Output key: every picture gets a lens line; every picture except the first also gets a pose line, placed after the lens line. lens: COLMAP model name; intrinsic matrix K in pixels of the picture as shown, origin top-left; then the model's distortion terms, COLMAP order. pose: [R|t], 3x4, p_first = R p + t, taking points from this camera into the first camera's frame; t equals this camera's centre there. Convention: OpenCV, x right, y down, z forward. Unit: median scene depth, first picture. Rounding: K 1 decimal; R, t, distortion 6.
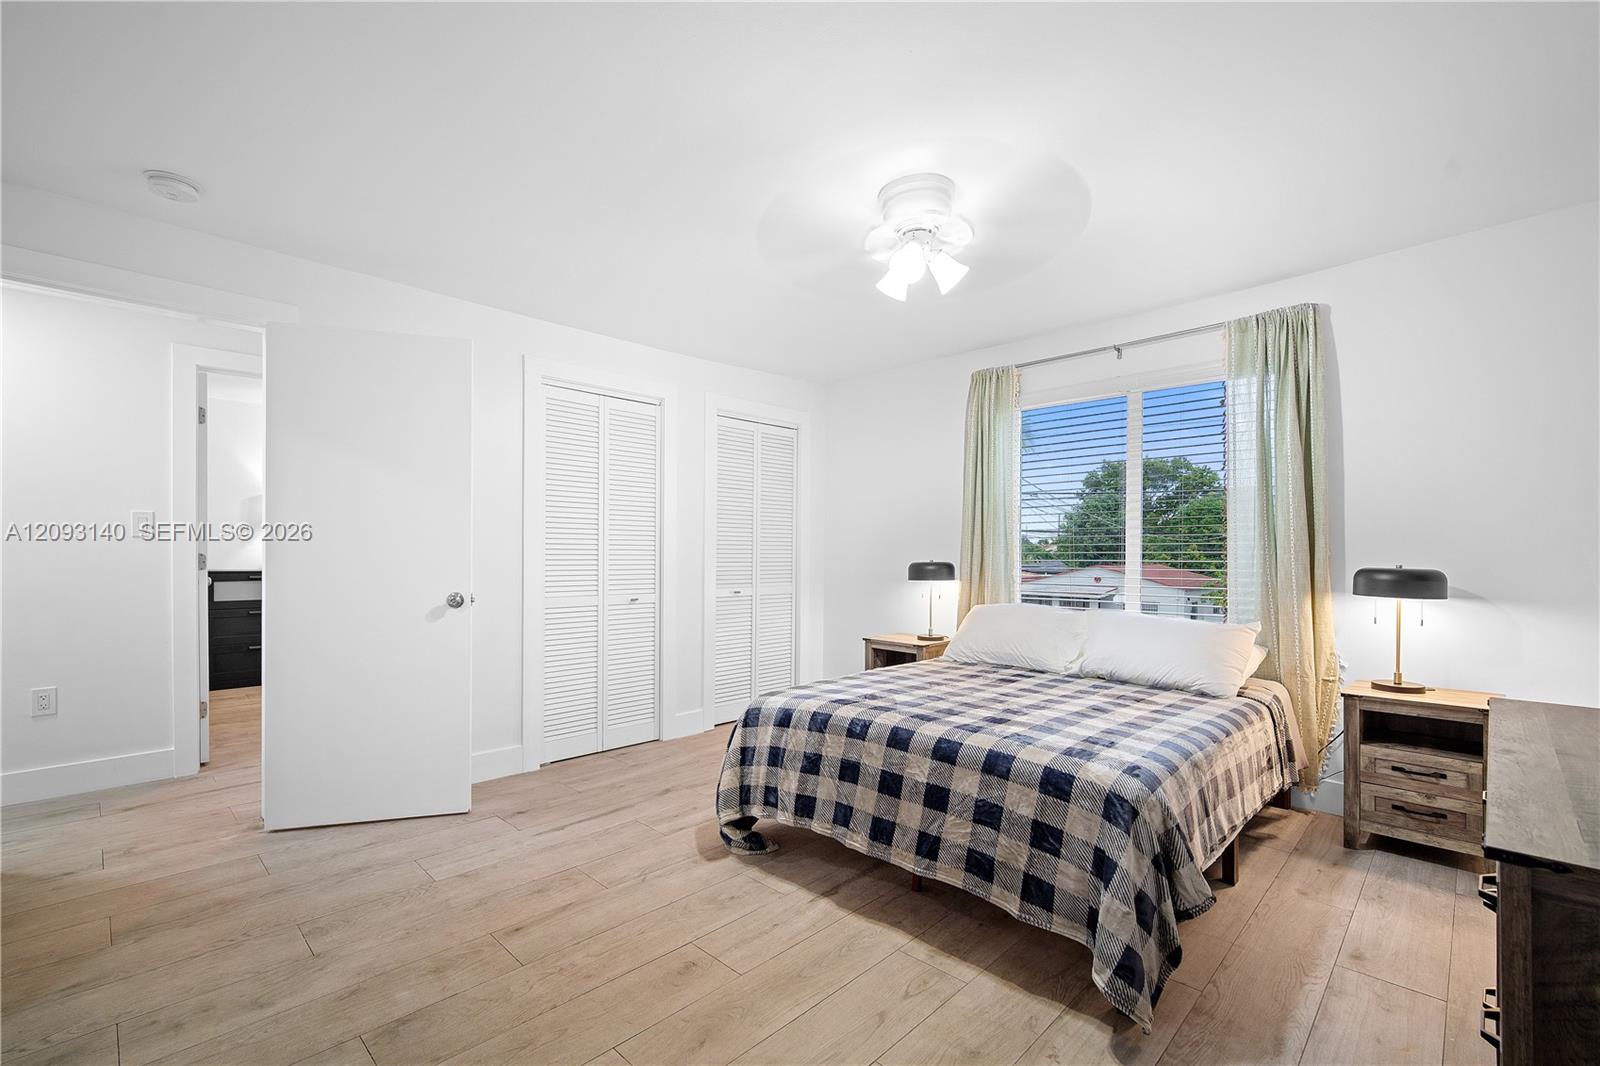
lens RADIAL K [[720.4, 0, 803.6], [0, 720.4, 544.6], [0, 0, 1]] dist [0.001556, 0.000438]
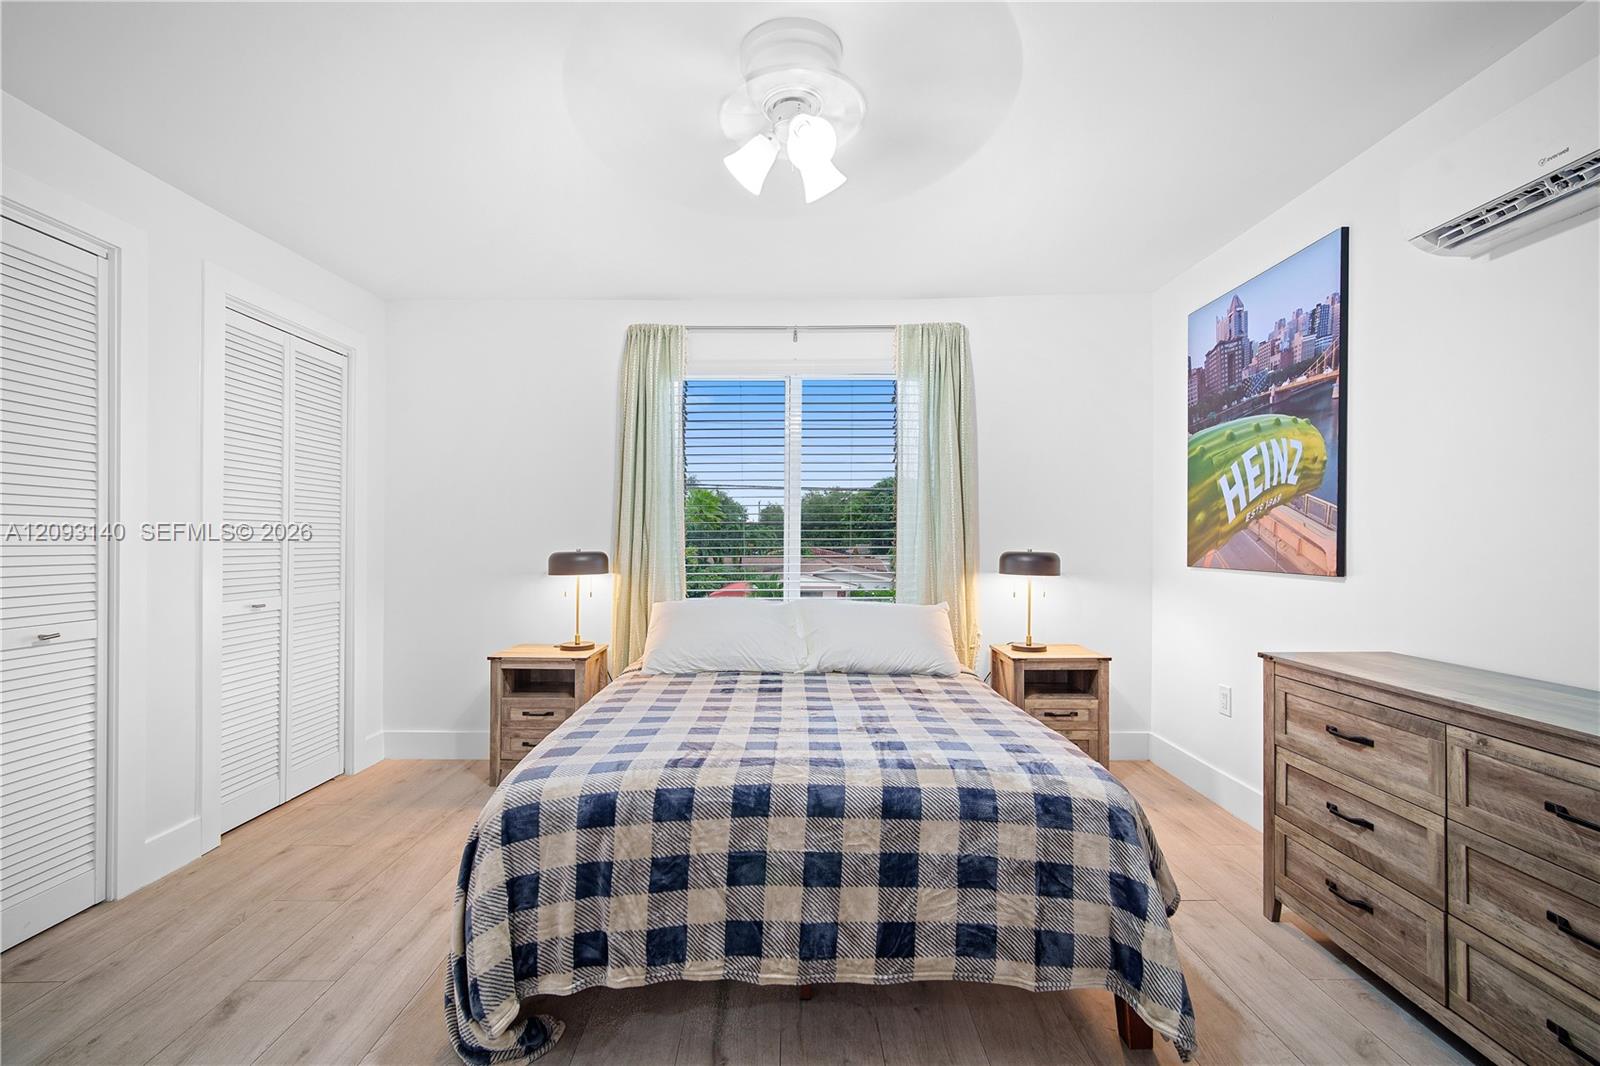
lens RADIAL K [[699.9, 0, 804.7], [0, 699.9, 535.4], [0, 0, 1]] dist [-0.003042, 0.002965]
pose [[0.708052, 0.002250, 0.706156, -0.332359], [-0.005946, 0.999978, 0.002775, 0.004419], [-0.706135, -0.006163, 0.708051, 0.472480]]
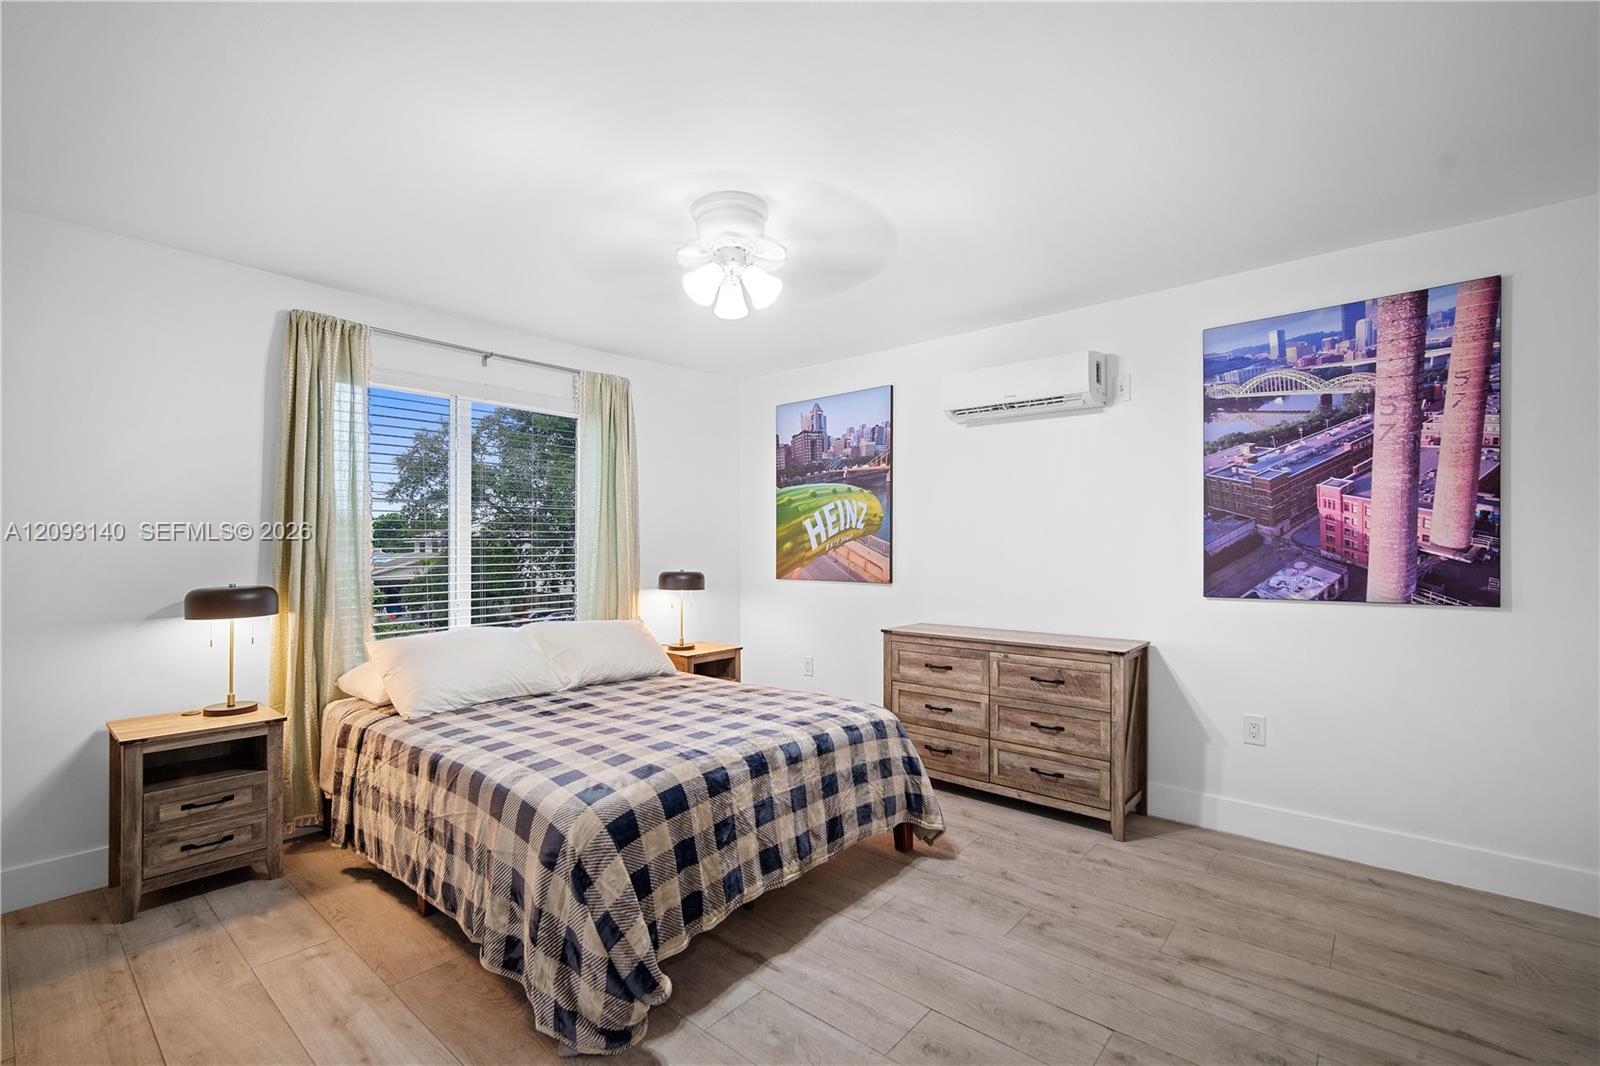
lens RADIAL K [[694.6, 0, 795.4], [0, 694.6, 544.4], [0, 0, 1]] dist [-0.001394, 0.000126]
pose [[-0.065211, 0.002377, 0.997869, -0.779299], [-0.008813, 0.999957, -0.002958, -0.026333], [-0.997833, -0.008987, -0.065187, 0.954246]]
